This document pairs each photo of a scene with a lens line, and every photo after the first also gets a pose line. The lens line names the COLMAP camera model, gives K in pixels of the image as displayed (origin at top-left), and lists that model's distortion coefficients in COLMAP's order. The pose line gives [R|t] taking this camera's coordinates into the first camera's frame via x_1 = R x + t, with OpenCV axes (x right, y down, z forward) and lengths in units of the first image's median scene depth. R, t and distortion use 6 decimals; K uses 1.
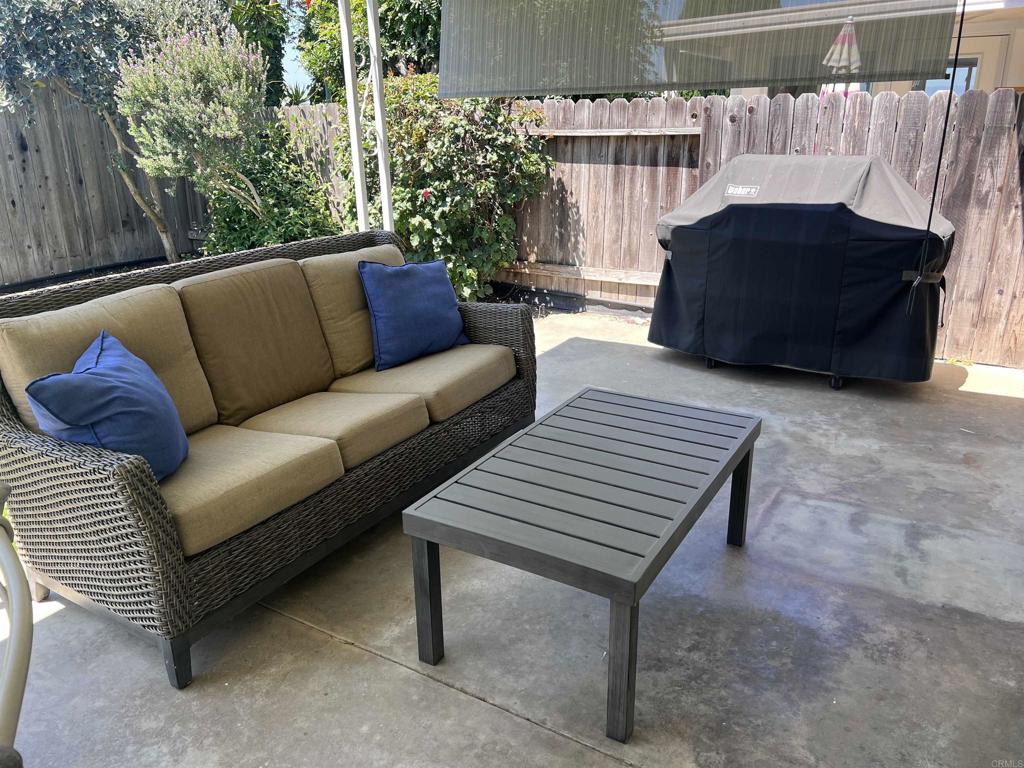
lens RADIAL K [[779.3, 0, 512.0], [0, 779.3, 384.0], [0, 0, 1]] dist [0.069657, -0.084667]
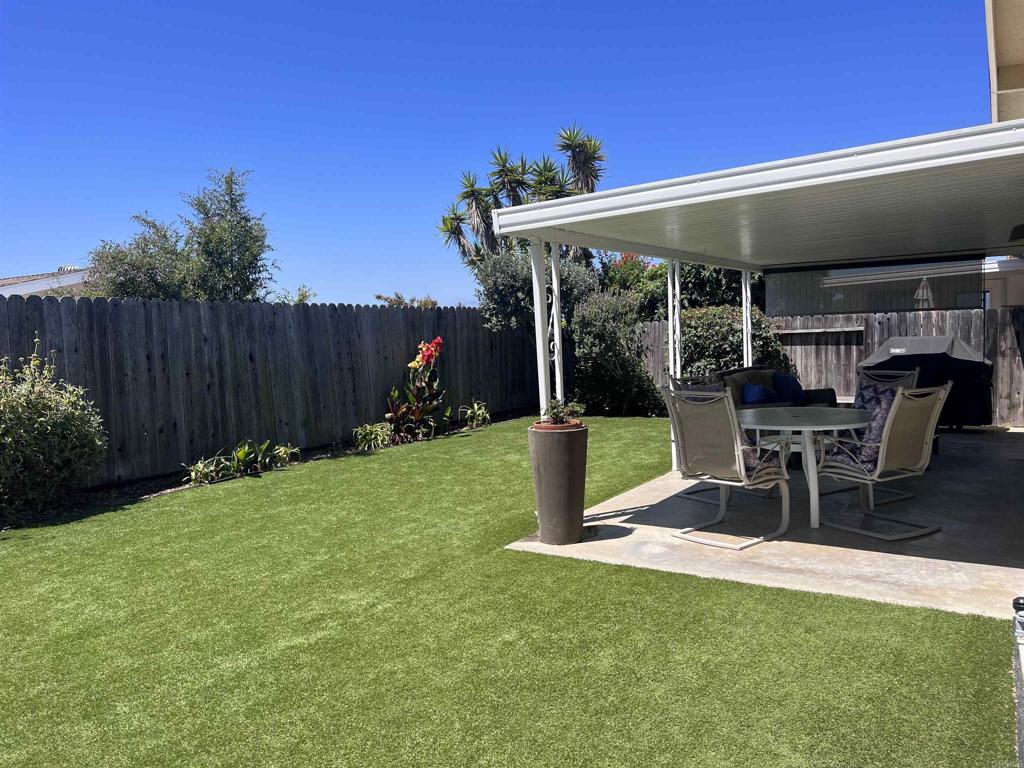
lens RADIAL K [[779.3, 0, 512.0], [0, 779.3, 384.0], [0, 0, 1]] dist [0.069657, -0.084667]
pose [[0.998994, -0.019133, -0.040563, -0.614988], [0.007688, 0.964102, -0.265422, 0.376242], [0.044185, 0.264843, 0.963279, -1.043206]]
